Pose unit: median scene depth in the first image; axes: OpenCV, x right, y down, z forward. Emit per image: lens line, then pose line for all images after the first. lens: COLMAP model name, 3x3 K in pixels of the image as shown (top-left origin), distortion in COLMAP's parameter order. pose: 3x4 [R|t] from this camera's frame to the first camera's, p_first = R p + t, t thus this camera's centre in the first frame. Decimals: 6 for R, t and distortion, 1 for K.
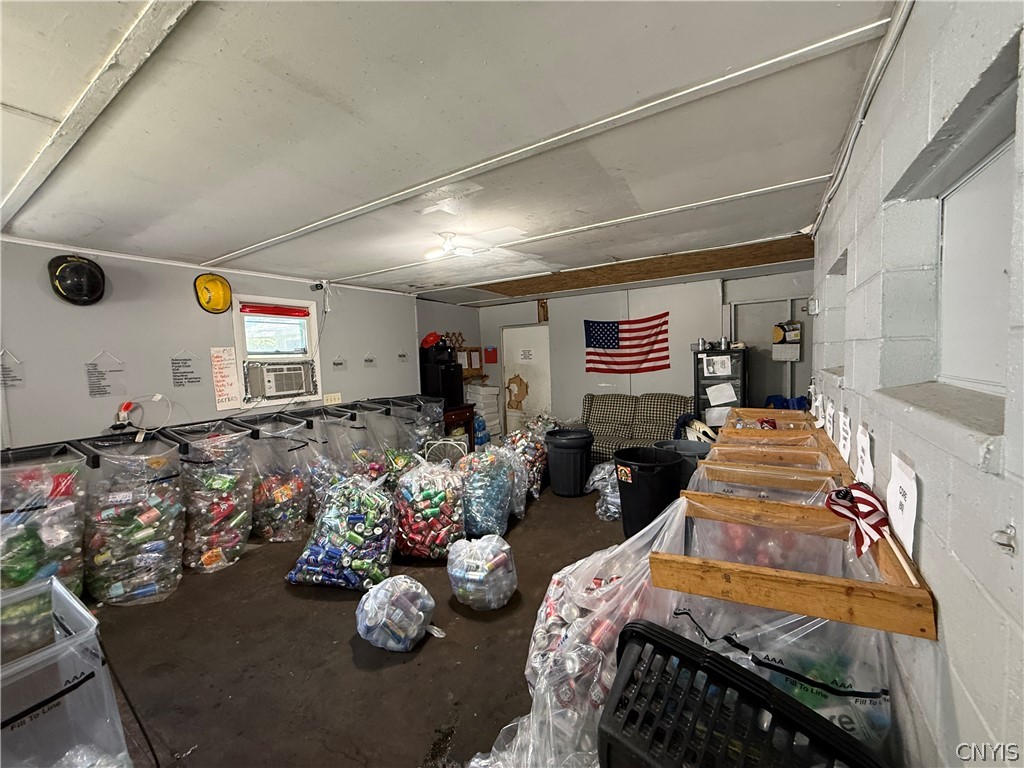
lens RADIAL K [[416.6, 0, 508.8], [0, 416.6, 382.2], [0, 0, 1]] dist [-0.001055, -0.000200]
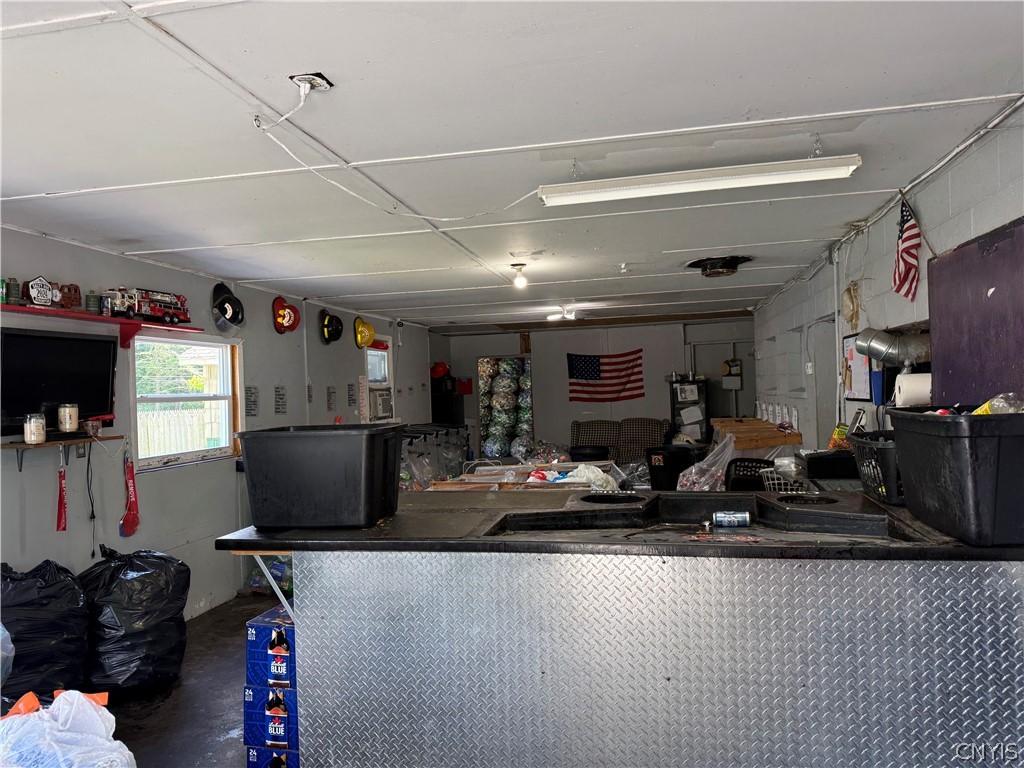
lens RADIAL K [[734.7, 0, 512.0], [0, 734.7, 384.0], [0, 0, 1]] dist [0.074350, -0.098691]
pose [[0.934476, 0.003340, 0.356012, -0.794861], [0.025160, 0.996836, -0.075394, 0.088926], [-0.355137, 0.079411, 0.931435, -0.904172]]
